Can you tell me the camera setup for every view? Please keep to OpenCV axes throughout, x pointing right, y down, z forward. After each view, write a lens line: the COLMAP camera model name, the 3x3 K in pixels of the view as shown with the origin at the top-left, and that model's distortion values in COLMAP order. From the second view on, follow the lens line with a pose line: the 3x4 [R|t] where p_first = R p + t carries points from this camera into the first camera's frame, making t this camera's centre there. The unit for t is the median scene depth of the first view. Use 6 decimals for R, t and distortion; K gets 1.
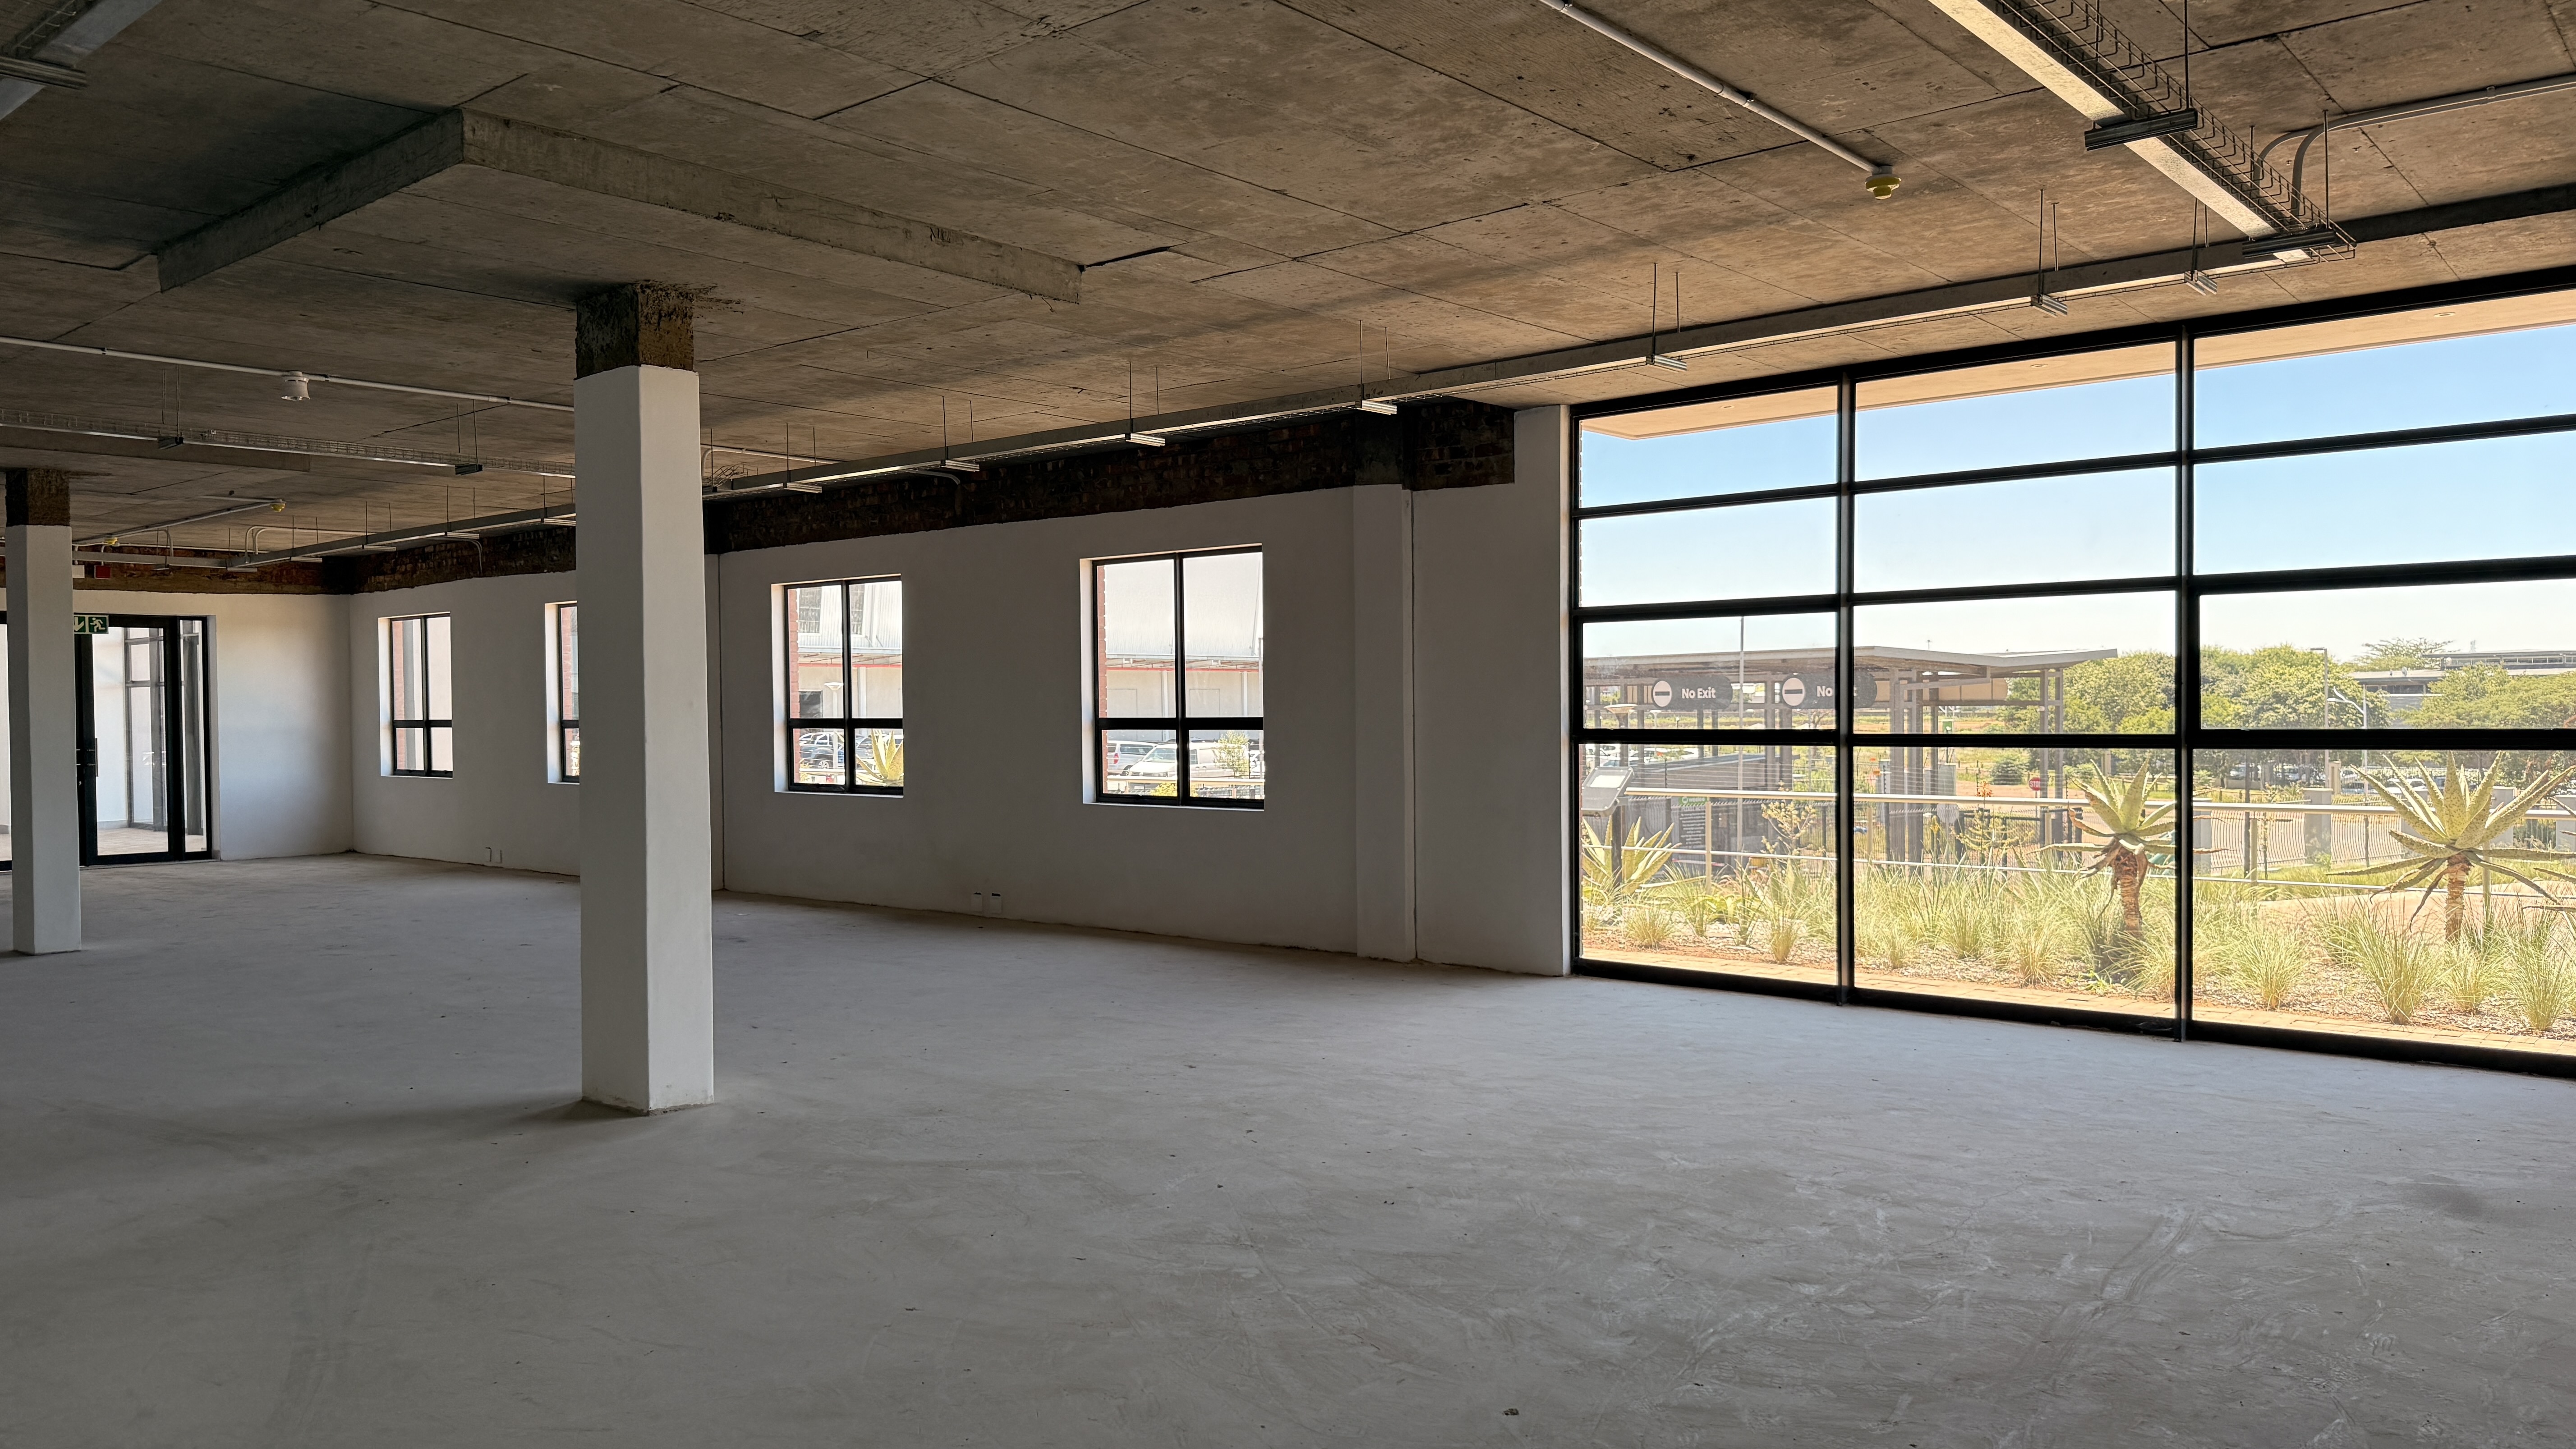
lens RADIAL K [[1784.1, 0, 1302.3], [0, 1784.1, 732.9], [0, 0, 1]] dist [0.078361, -0.100122]
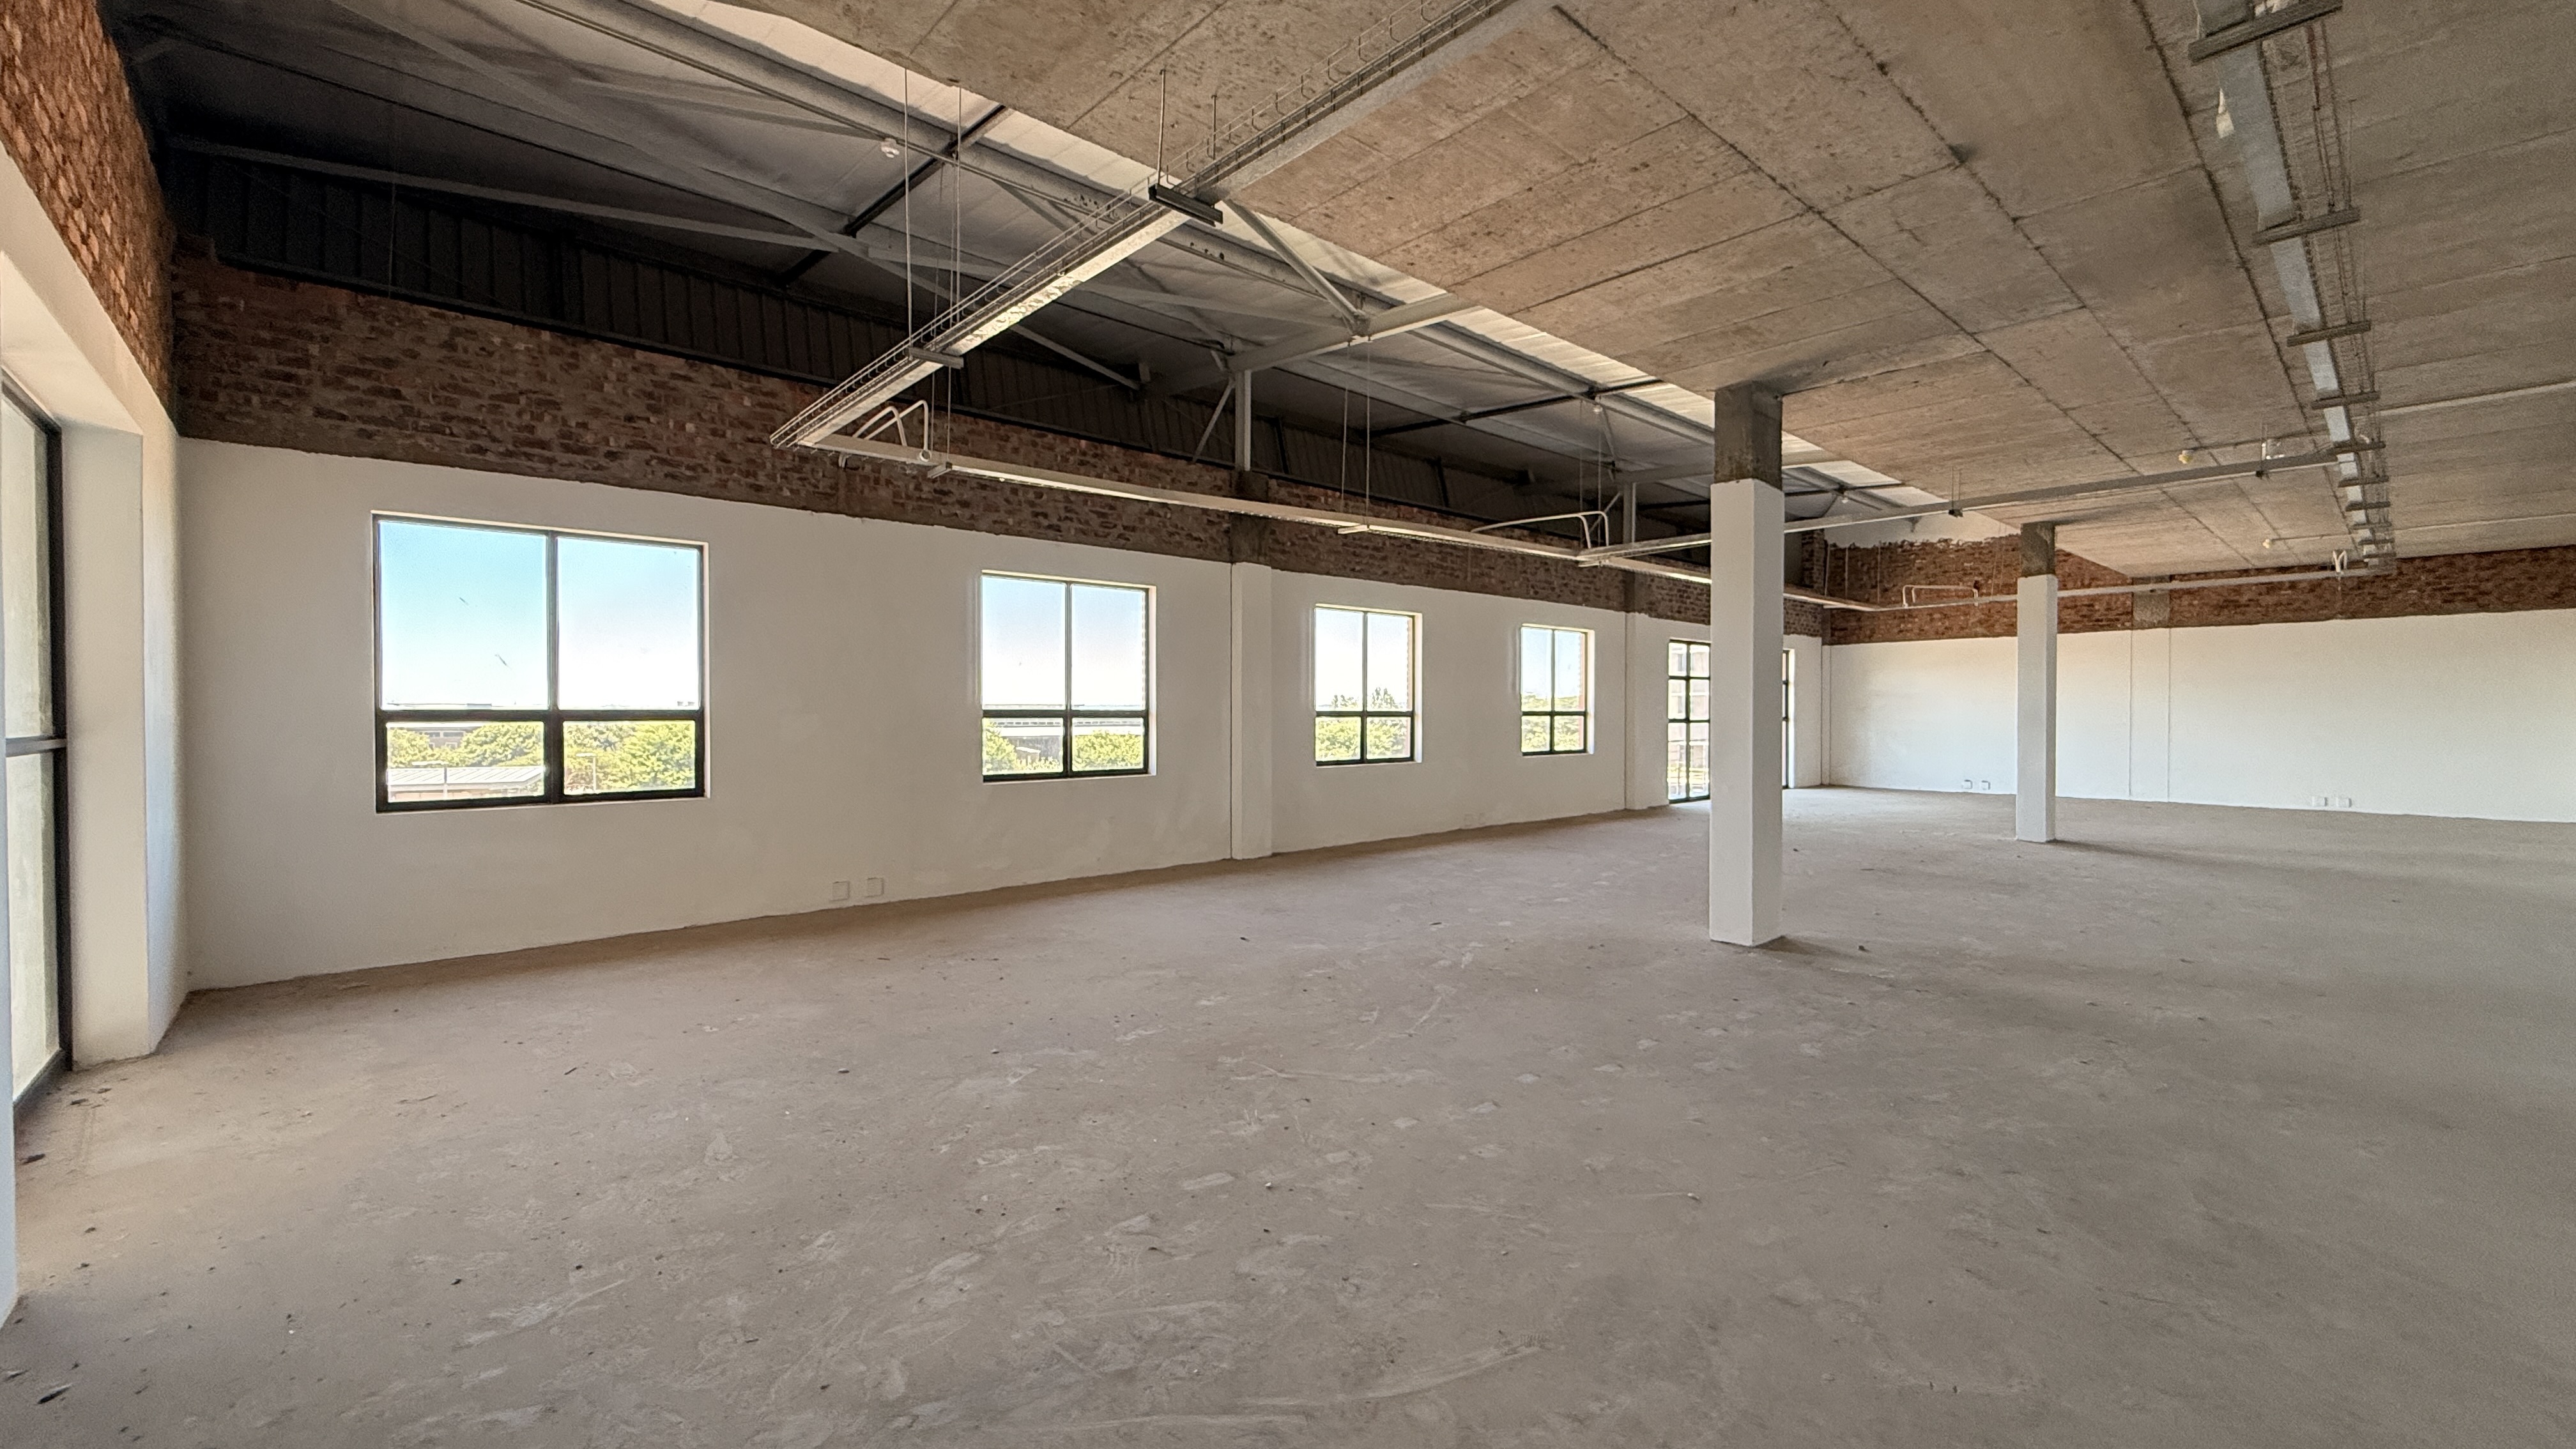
lens RADIAL K [[1018.7, 0, 1283.9], [0, 1018.7, 709.8], [0, 0, 1]] dist [0.004262, -0.001515]
pose [[0.132031, 0.003760, 0.991238, -1.187344], [0.006839, 0.999966, -0.004704, -0.005751], [-0.991222, 0.007400, 0.132001, 1.124401]]
